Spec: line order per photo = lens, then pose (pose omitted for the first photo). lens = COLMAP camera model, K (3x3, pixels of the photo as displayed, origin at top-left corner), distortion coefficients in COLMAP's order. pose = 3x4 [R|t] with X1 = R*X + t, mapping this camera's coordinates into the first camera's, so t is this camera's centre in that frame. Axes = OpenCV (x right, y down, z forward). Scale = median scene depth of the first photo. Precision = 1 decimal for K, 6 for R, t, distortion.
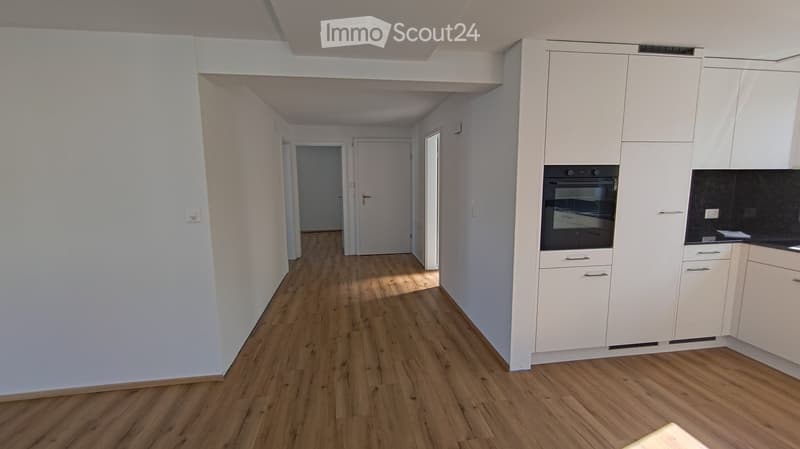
lens RADIAL K [[356.1, 0, 398.0], [0, 356.1, 224.8], [0, 0, 1]] dist [0.001417, 0.000196]
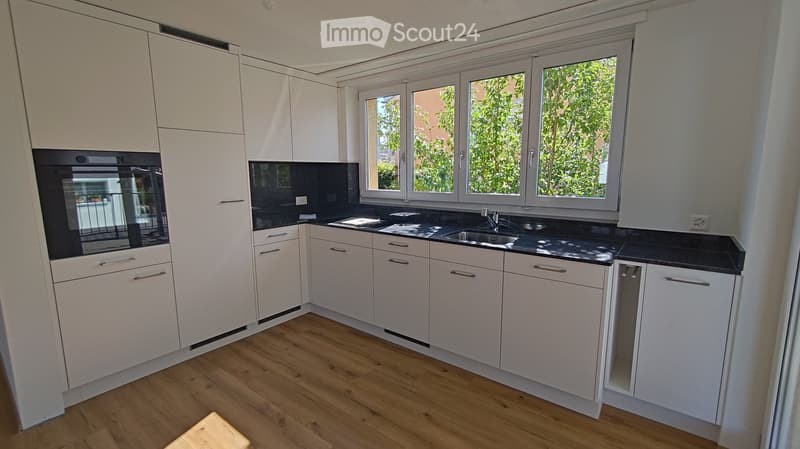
lens RADIAL K [[349.9, 0, 402.5], [0, 349.9, 222.3], [0, 0, 1]] dist [0.003283, 0.000757]
pose [[0.723713, -0.098266, 0.683069, 0.417184], [0.099018, 0.994355, 0.038137, 0.036212], [-0.682960, 0.040036, 0.729358, -0.075460]]
